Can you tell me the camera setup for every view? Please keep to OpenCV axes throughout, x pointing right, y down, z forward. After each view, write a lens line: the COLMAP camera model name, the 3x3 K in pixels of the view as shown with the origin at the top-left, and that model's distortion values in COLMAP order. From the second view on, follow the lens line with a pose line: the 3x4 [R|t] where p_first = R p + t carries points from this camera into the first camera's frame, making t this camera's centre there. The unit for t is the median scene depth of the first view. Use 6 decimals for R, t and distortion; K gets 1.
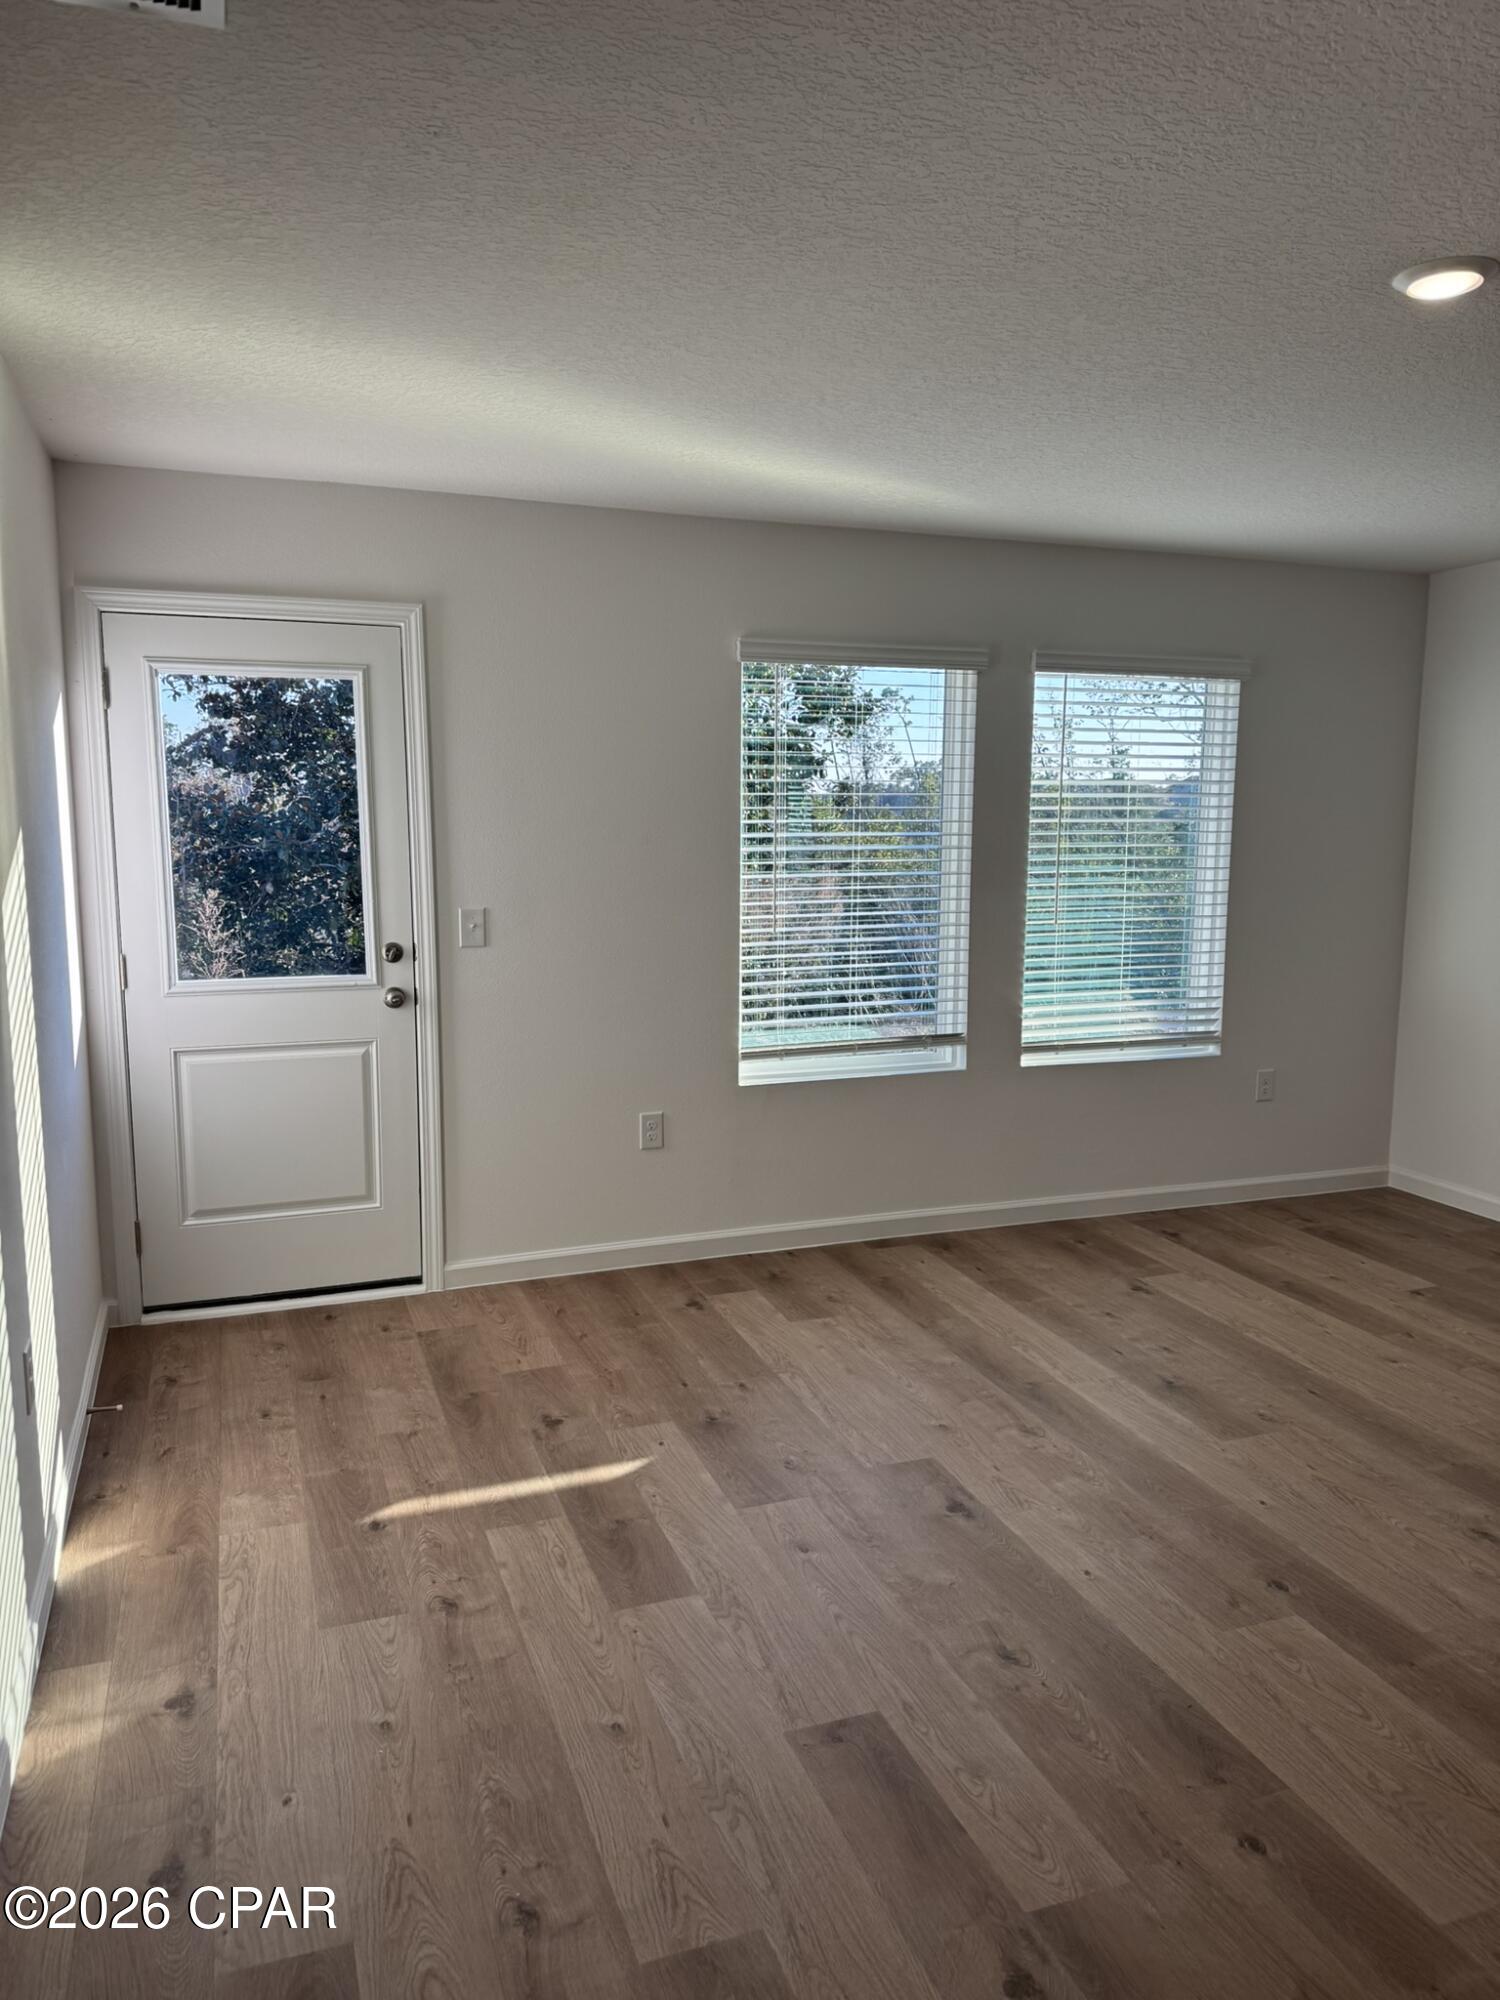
lens RADIAL K [[1390.6, 0, 751.5], [0, 1390.6, 1007.8], [0, 0, 1]] dist [0.113662, -0.168568]
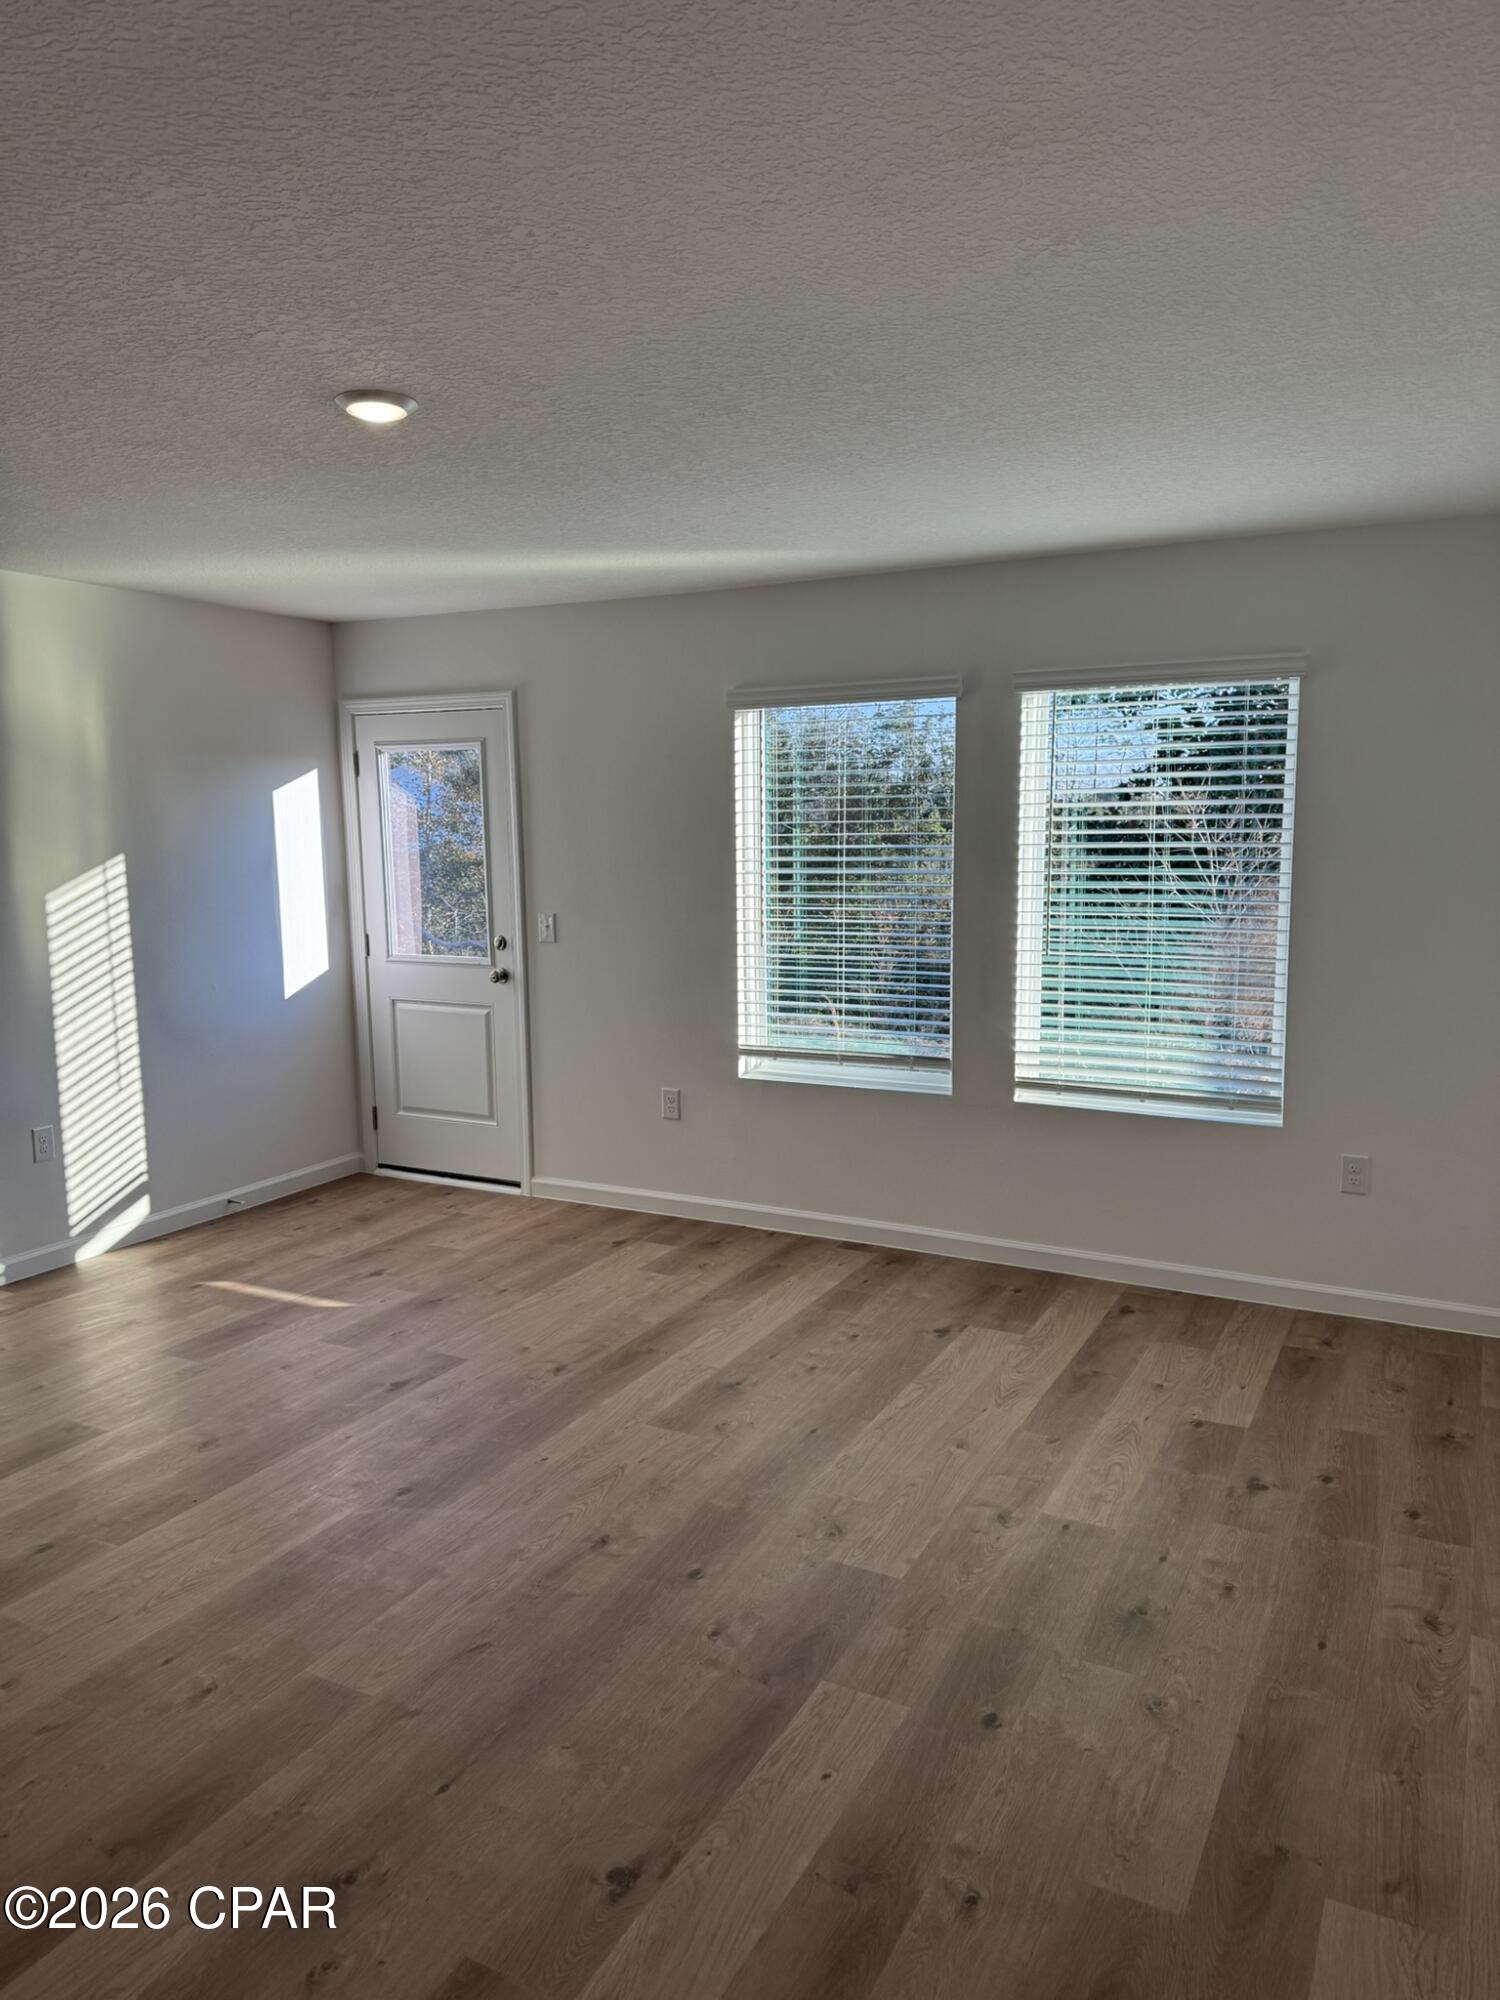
lens RADIAL K [[1398.4, 0, 753.5], [0, 1398.4, 1009.5], [0, 0, 1]] dist [0.105068, -0.094208]
pose [[0.669242, 0.089188, -0.737673, 0.920771], [-0.093819, 0.994968, 0.035181, -0.044720], [0.737098, 0.045663, 0.674241, 0.249734]]
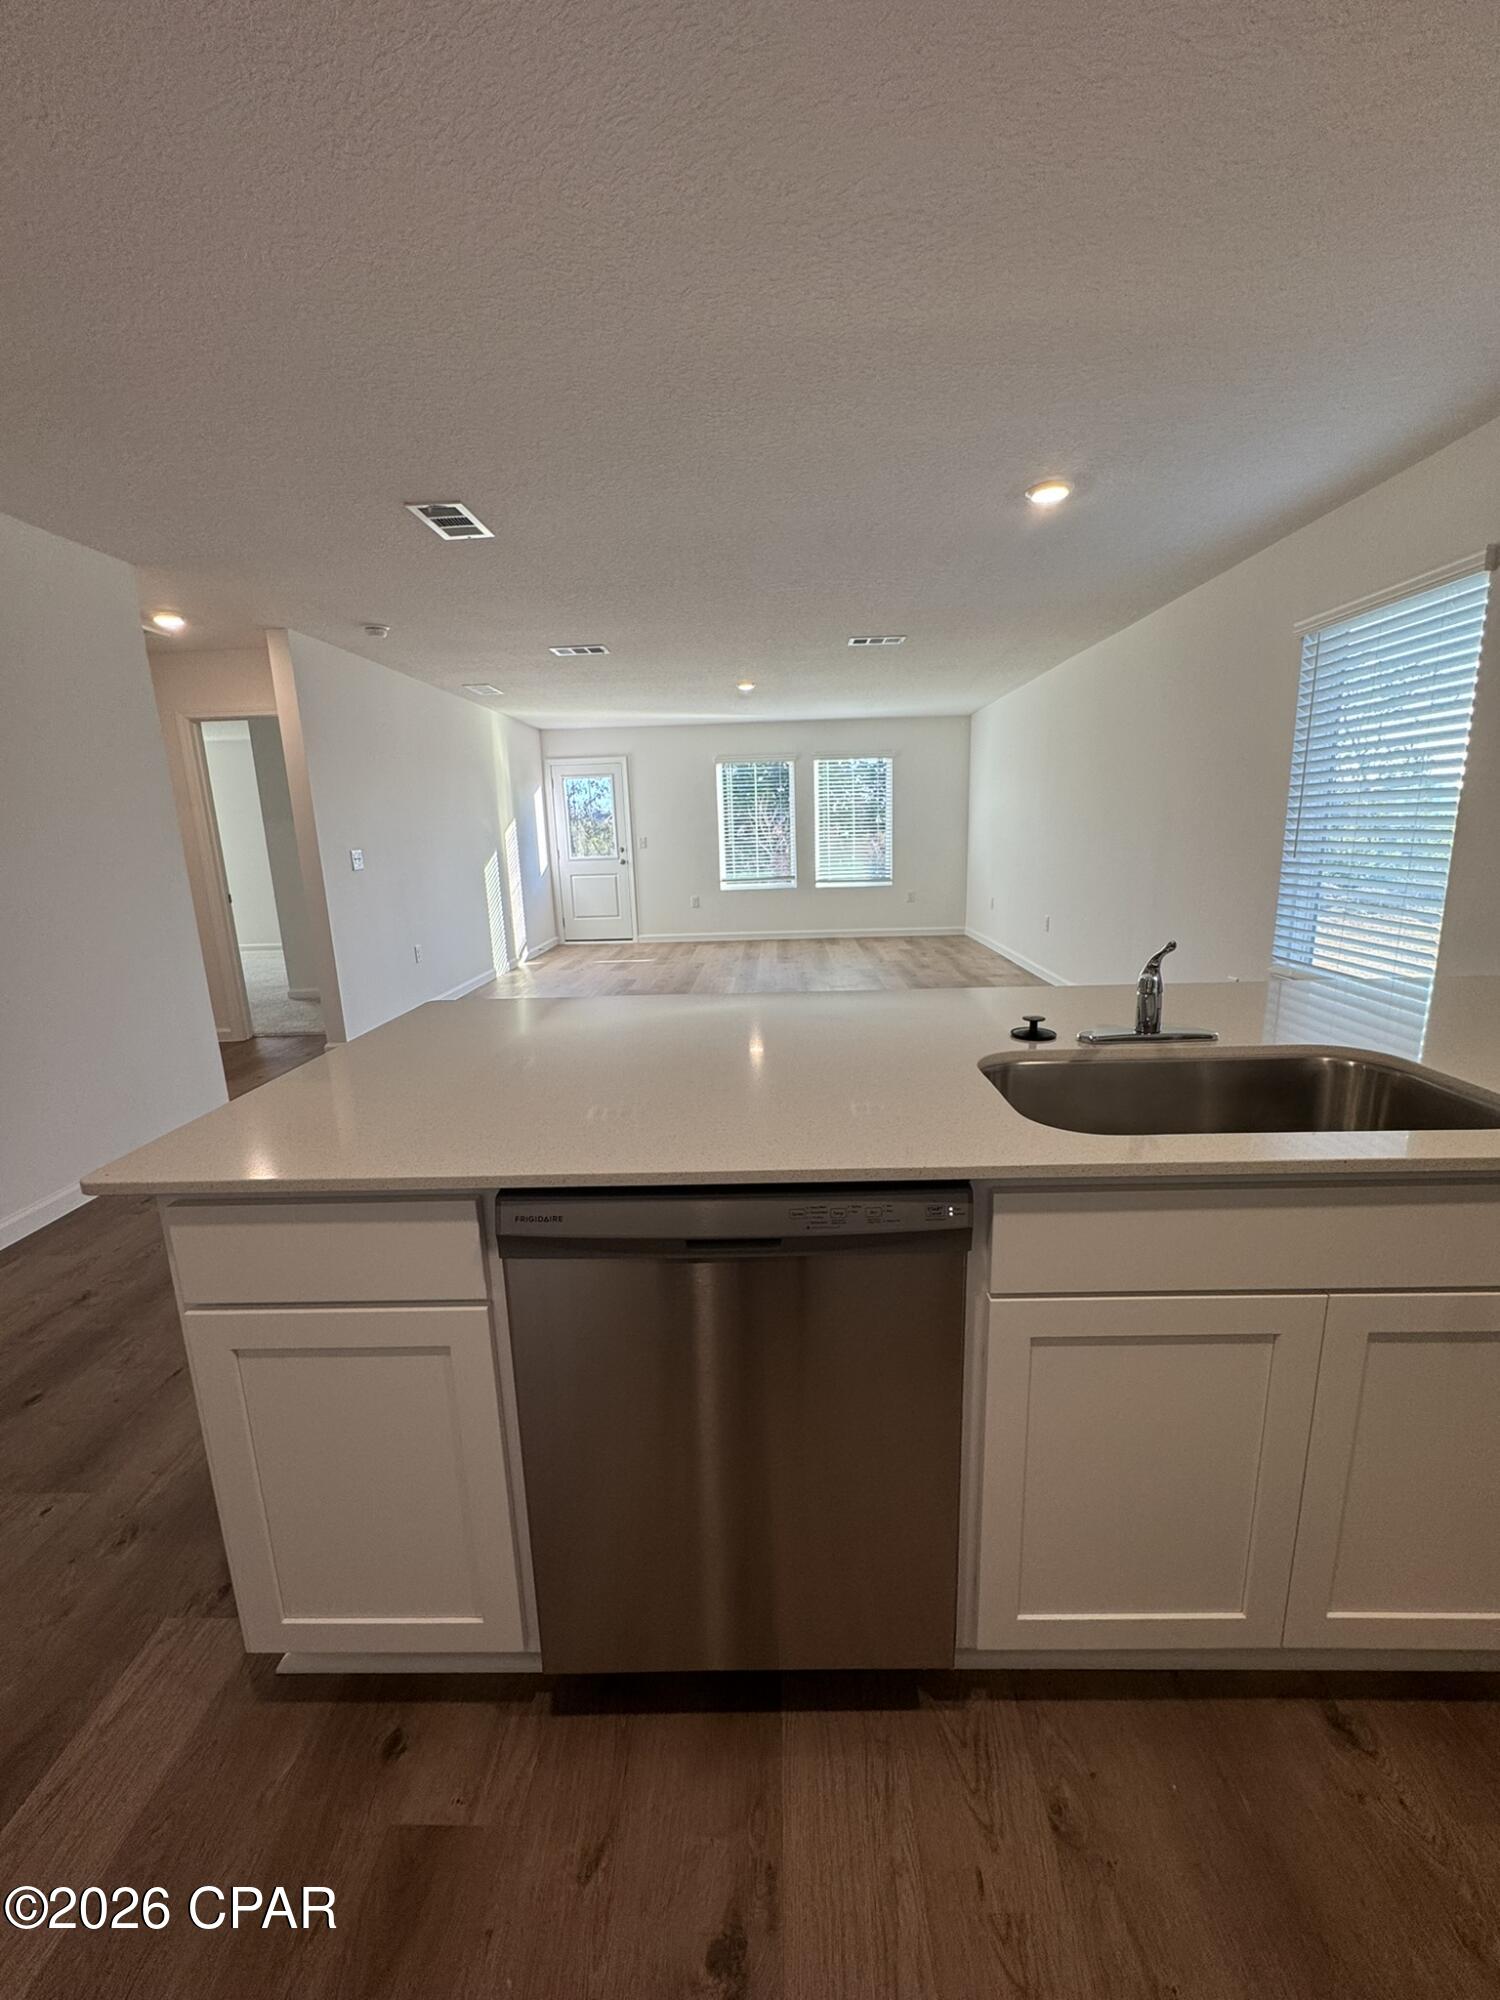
lens RADIAL K [[799.7, 0, 752.6], [0, 799.7, 997.3], [0, 0, 1]] dist [-0.001939, 0.000301]
pose [[0.929556, 0.047417, -0.365618, 0.861816], [-0.018706, 0.996484, 0.081674, 0.170808], [0.368205, -0.069081, 0.927175, -0.876141]]
